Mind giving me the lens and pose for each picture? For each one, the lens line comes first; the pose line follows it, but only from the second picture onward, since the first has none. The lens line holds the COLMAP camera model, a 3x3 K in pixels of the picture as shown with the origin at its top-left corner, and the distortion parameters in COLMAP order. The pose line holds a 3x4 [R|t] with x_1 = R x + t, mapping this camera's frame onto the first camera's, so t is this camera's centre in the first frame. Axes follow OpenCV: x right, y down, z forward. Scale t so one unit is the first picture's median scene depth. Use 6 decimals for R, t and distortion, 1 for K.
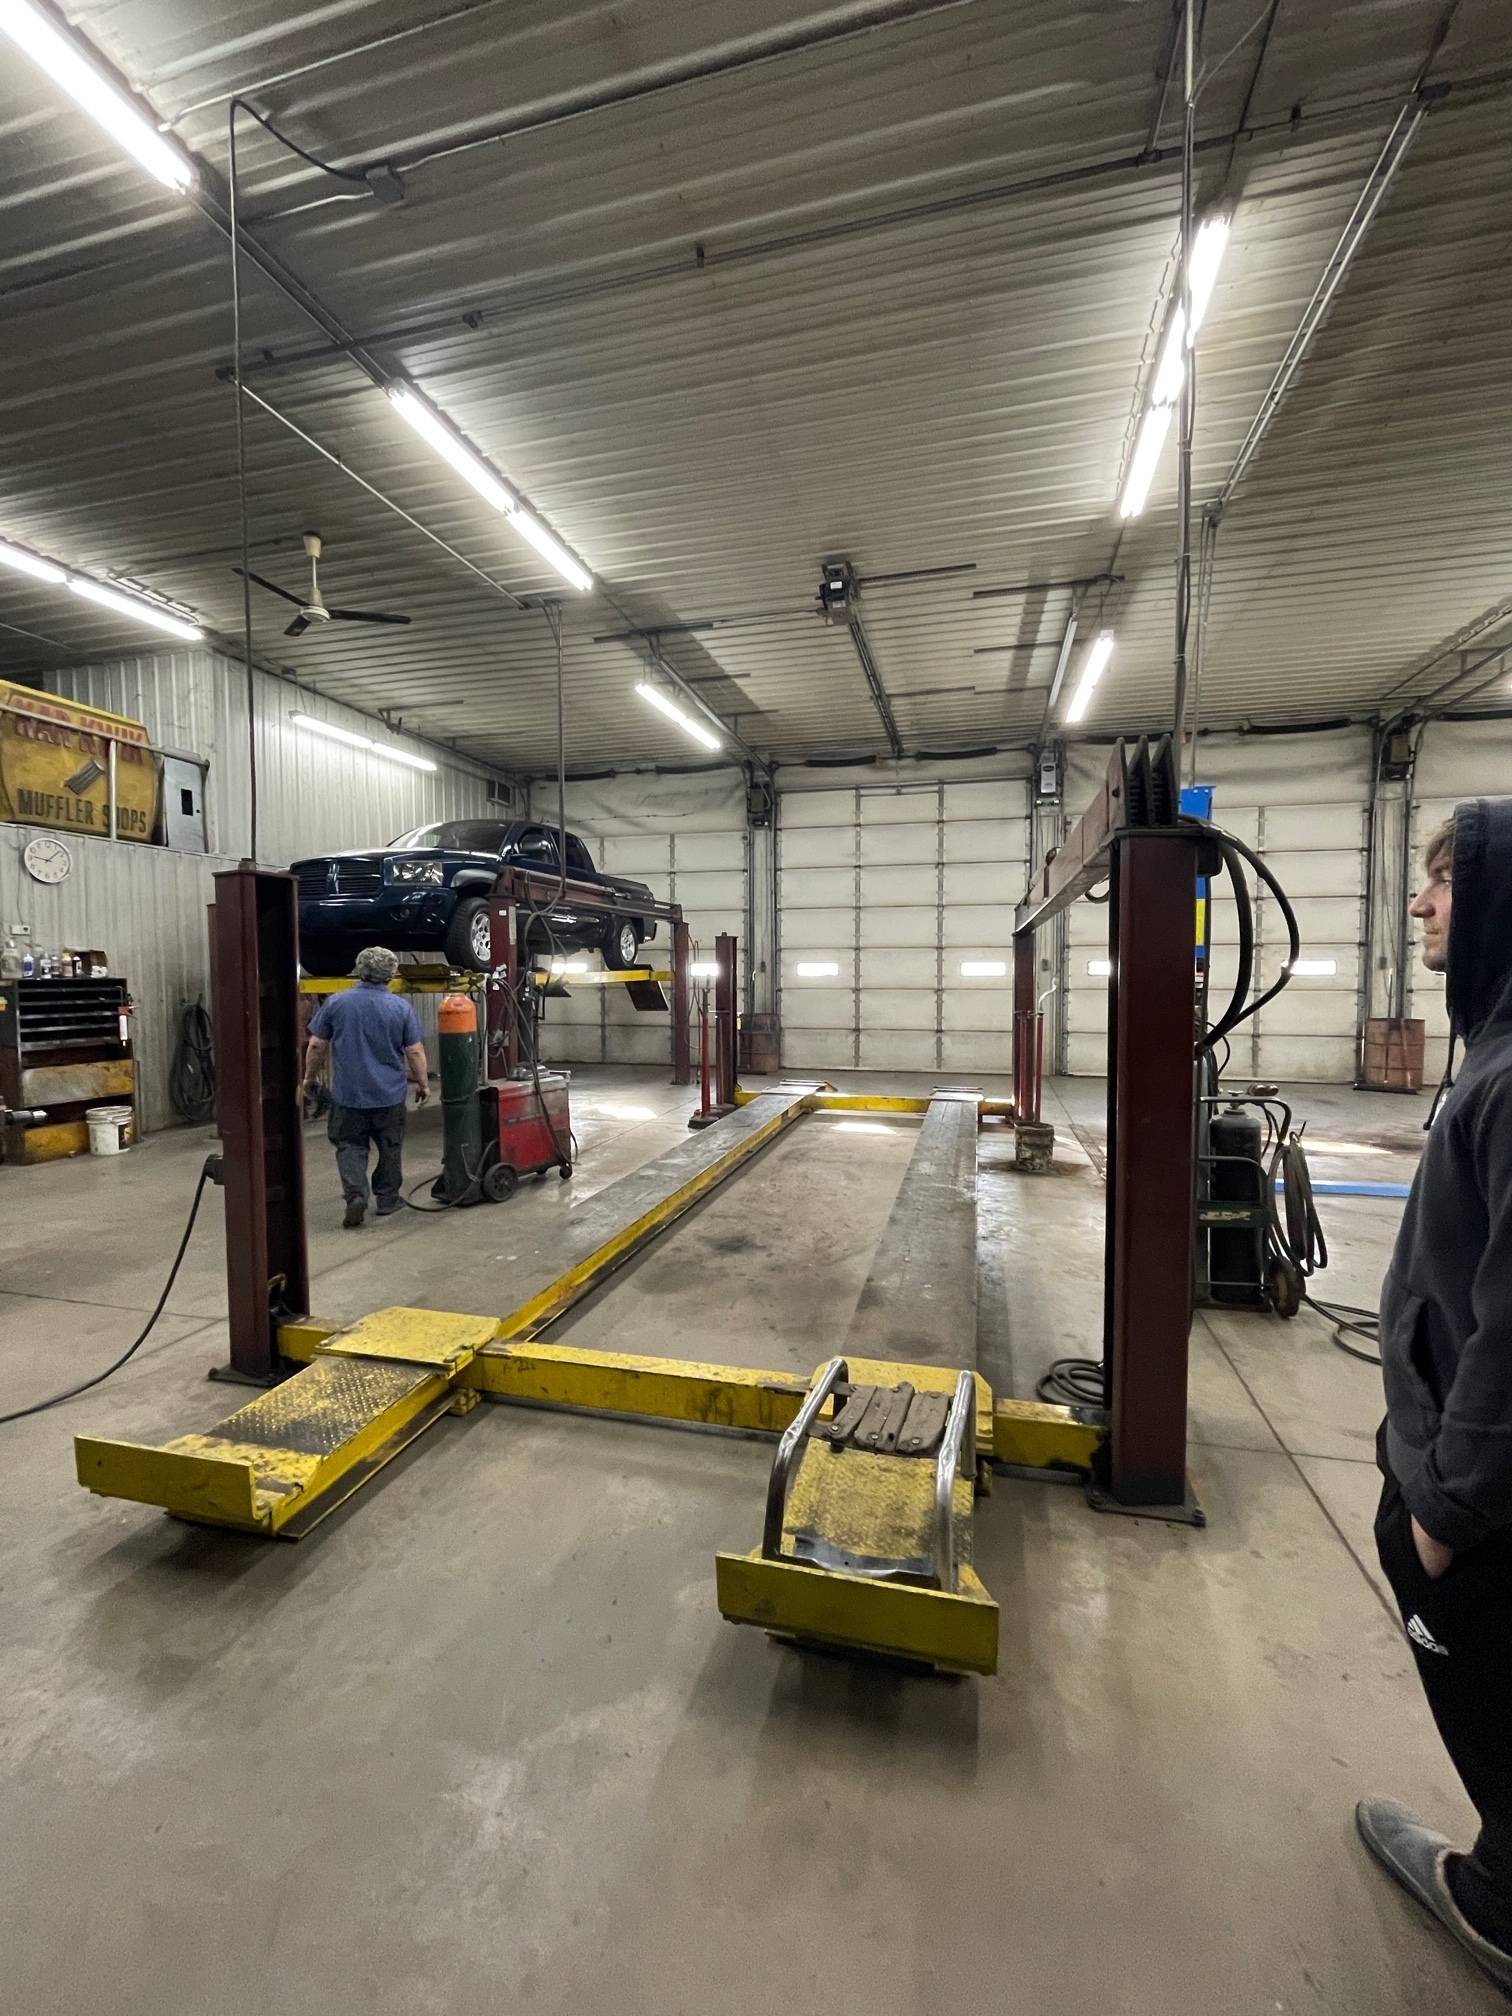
lens RADIAL K [[825.4, 0, 758.0], [0, 825.4, 1002.4], [0, 0, 1]] dist [0.000706, 0.000097]
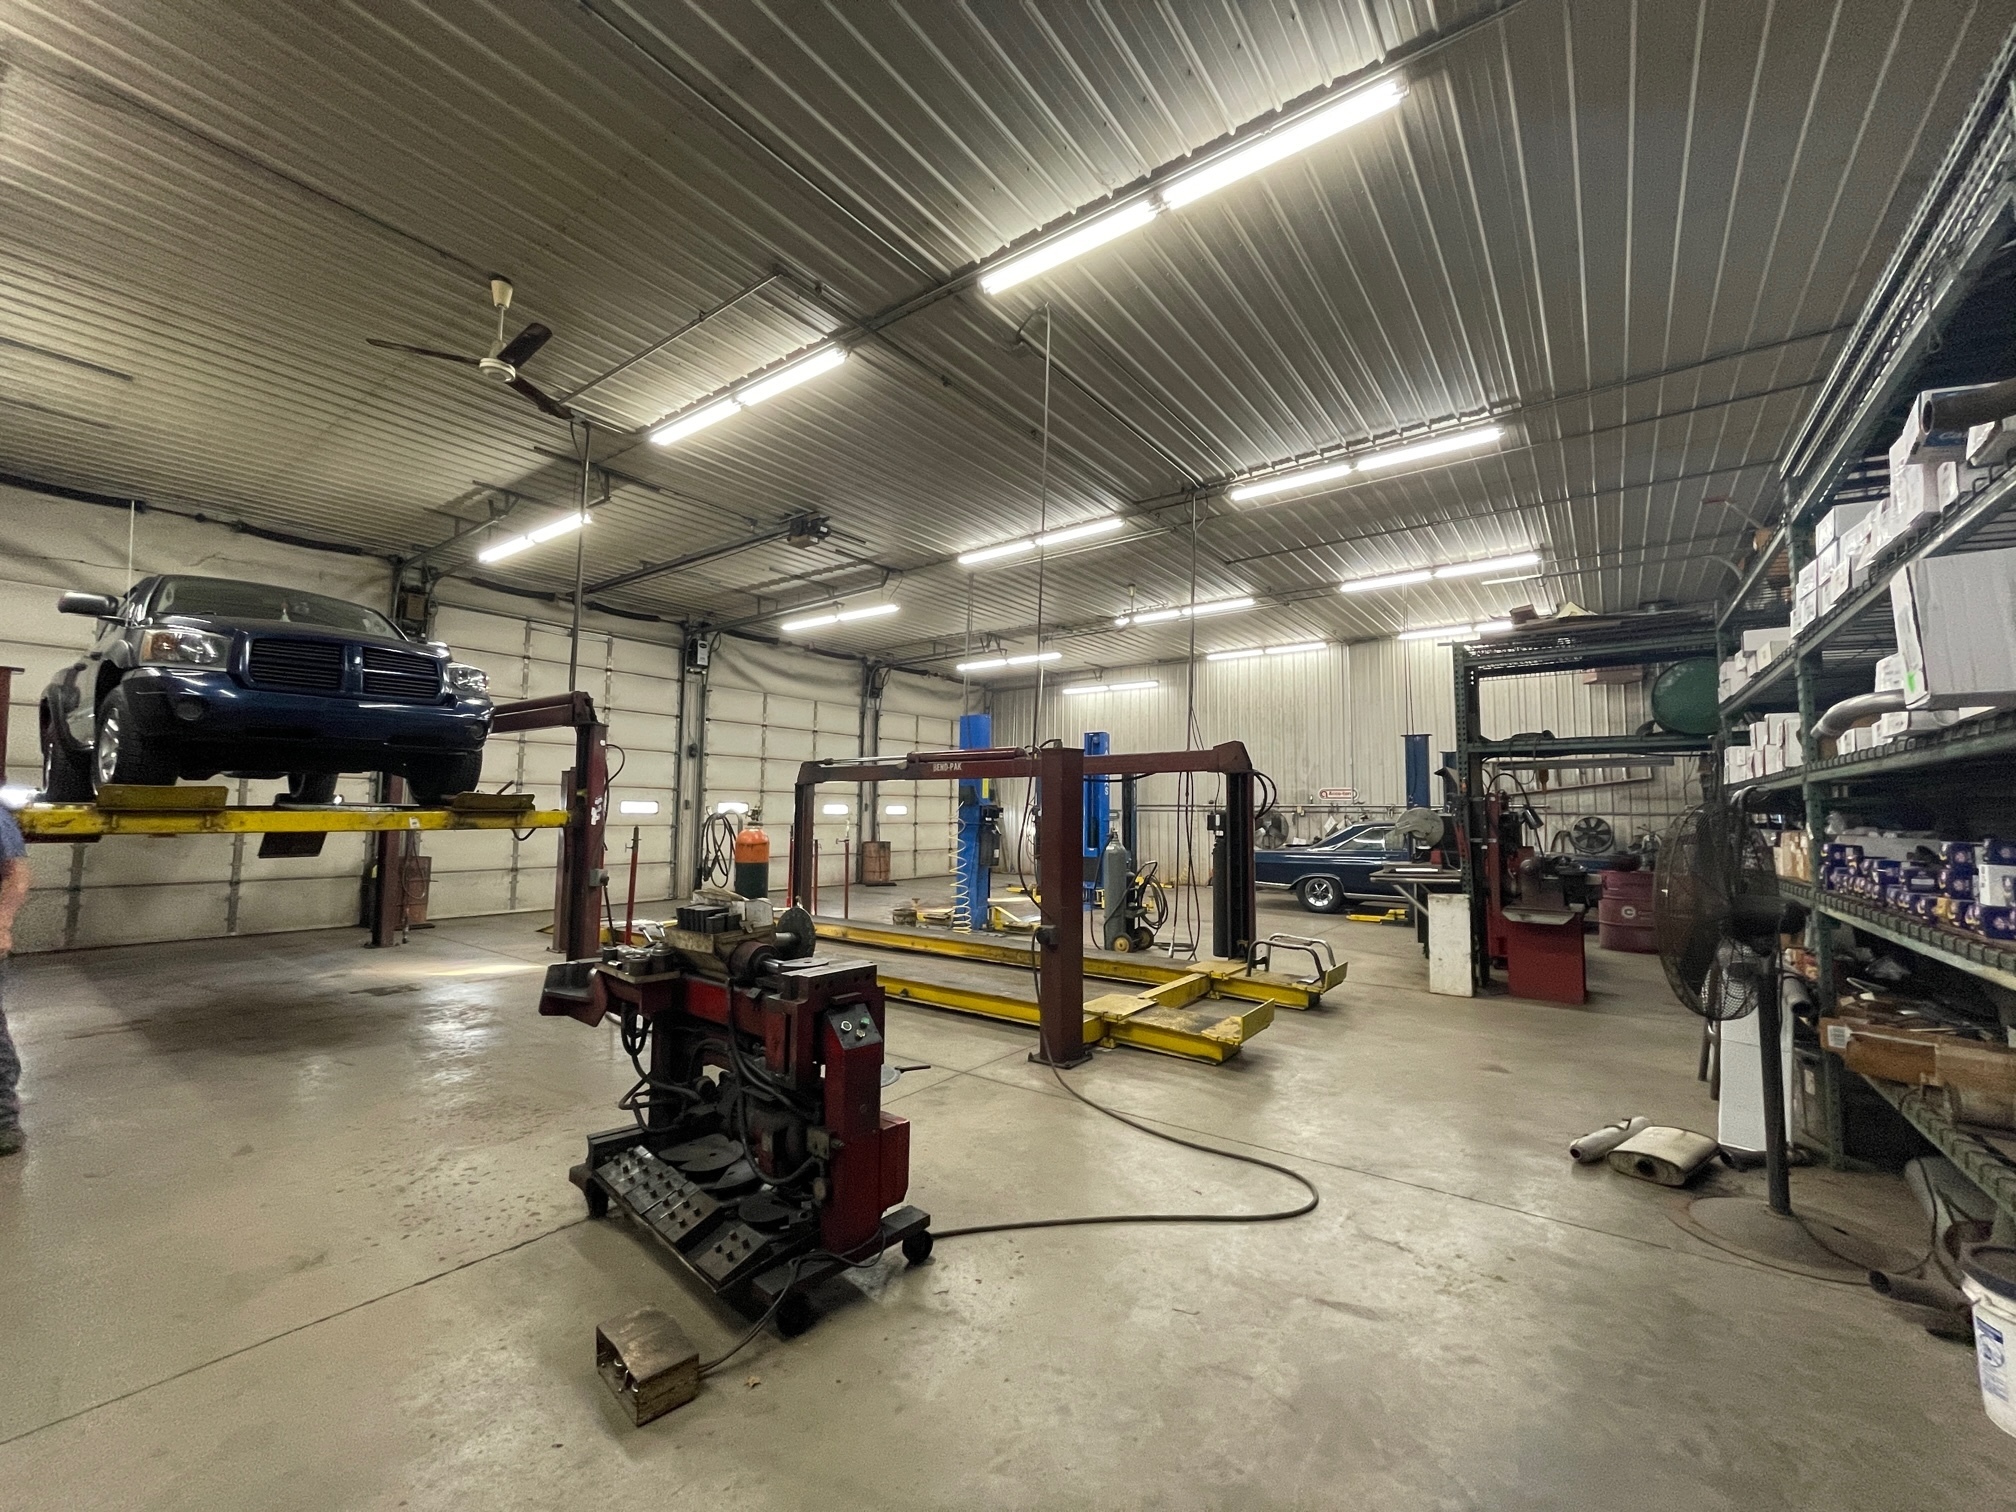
lens RADIAL K [[825.4, 0, 999.5], [0, 825.4, 755.6], [0, 0, 1]] dist [0.000706, 0.000097]
pose [[0.372889, 0.071915, 0.925085, -0.871593], [0.024108, 0.995904, -0.087138, -0.001641], [-0.927563, 0.054795, 0.369628, 0.199101]]
